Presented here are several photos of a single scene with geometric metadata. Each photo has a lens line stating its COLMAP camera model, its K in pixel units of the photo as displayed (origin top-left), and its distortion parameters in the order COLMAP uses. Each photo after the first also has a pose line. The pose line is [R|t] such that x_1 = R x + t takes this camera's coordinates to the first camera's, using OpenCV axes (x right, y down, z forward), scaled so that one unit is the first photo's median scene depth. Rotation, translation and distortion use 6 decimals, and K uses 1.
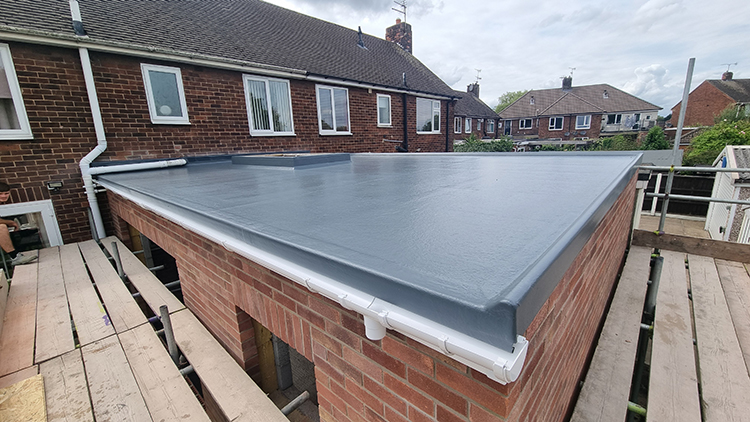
lens RADIAL K [[303.2, 0, 376.5], [0, 303.2, 214.5], [0, 0, 1]] dist [0.004220, -0.004631]
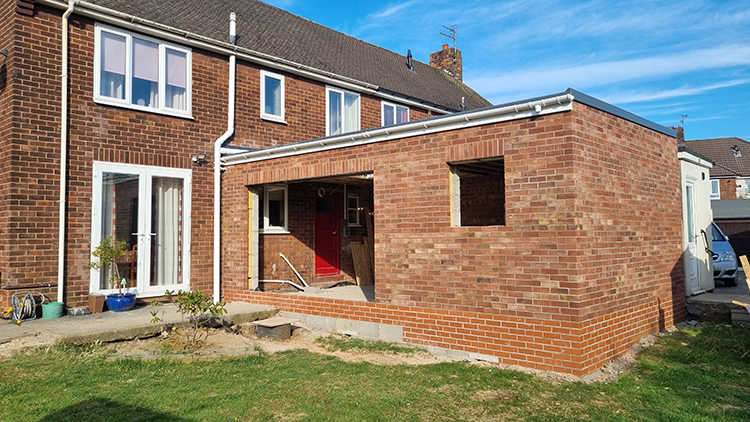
lens RADIAL K [[558.4, 0, 370.2], [0, 558.4, 205.1], [0, 0, 1]] dist [0.052010, -0.021238]
pose [[0.999545, 0.028306, 0.010392, -0.261397], [-0.024102, 0.957091, -0.288783, 0.435741], [-0.018121, 0.288401, 0.957338, -0.655154]]
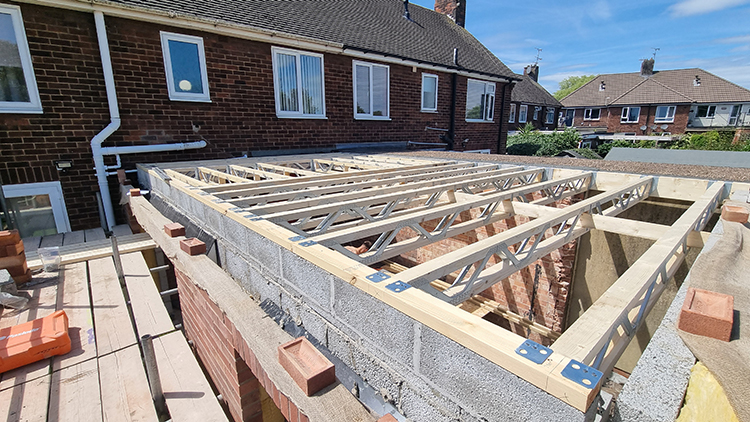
lens RADIAL K [[331.2, 0, 376.5], [0, 331.2, 214.8], [0, 0, 1]] dist [-0.000258, -0.000977]
pose [[0.993658, 0.058857, -0.095814, -0.017943], [-0.056963, 0.998125, 0.022385, -0.015235], [0.096952, -0.016786, 0.995147, 0.064412]]
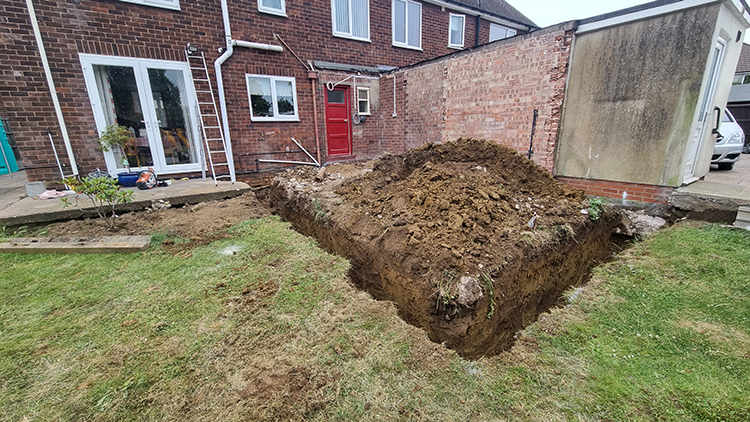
lens RADIAL K [[303.2, 0, 377.0], [0, 303.2, 213.4], [0, 0, 1]] dist [0.004220, -0.004631]
pose [[0.977489, 0.072772, -0.198040, 0.017095], [-0.064418, 0.996753, 0.048314, 0.309803], [0.200913, -0.034469, 0.979002, -0.092386]]
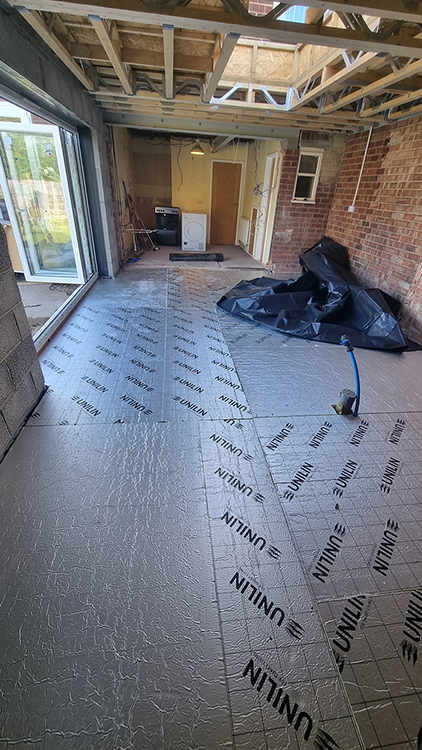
lens RADIAL K [[303.2, 0, 211.0], [0, 303.2, 374.5], [0, 0, 1]] dist [0.004220, -0.004631]
pose [[0.750286, 0.408043, -0.520165, 0.081269], [-0.226114, 0.897735, 0.378080, 0.129595], [0.621243, -0.166051, 0.765822, 0.319773]]
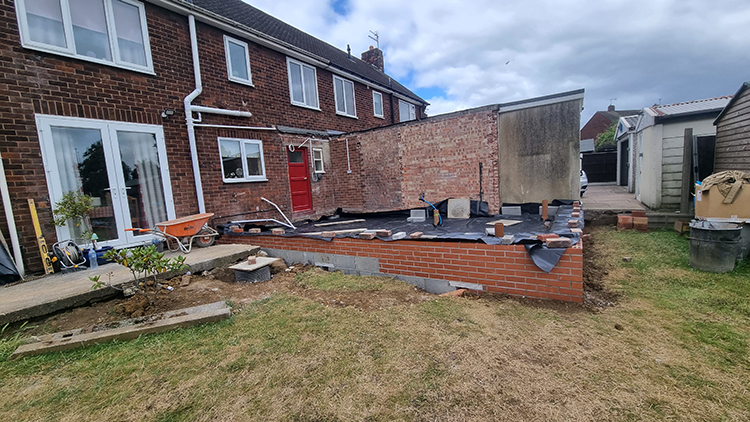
lens RADIAL K [[303.2, 0, 375.9], [0, 303.2, 215.3], [0, 0, 1]] dist [0.004220, -0.004631]
pose [[0.984576, -0.056212, 0.165684, -0.282103], [0.077574, 0.989066, -0.125418, 0.341340], [-0.156822, 0.136337, 0.978171, -0.189716]]
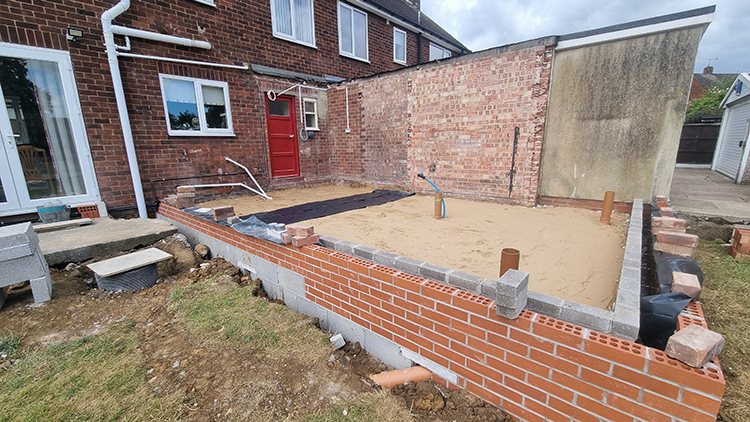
lens RADIAL K [[303.2, 0, 376.1], [0, 303.2, 214.3], [0, 0, 1]] dist [0.004220, -0.004631]
pose [[0.999053, 0.011446, 0.041969, -0.116248], [-0.011078, 0.999898, -0.008988, 0.279601], [-0.042067, 0.008515, 0.999078, 0.034389]]
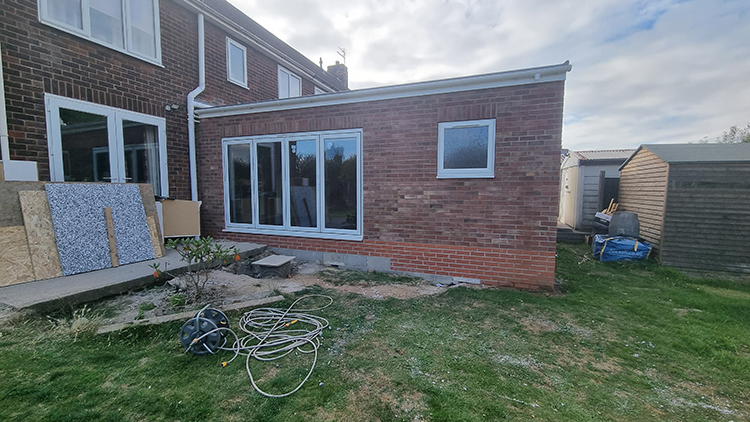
lens RADIAL K [[303.2, 0, 375.0], [0, 303.2, 214.9], [0, 0, 1]] dist [0.004220, -0.004631]
pose [[0.927456, 0.009237, 0.373819, -0.474683], [0.048955, 0.988091, -0.145875, 0.352646], [-0.370715, 0.153593, 0.915958, -0.236401]]
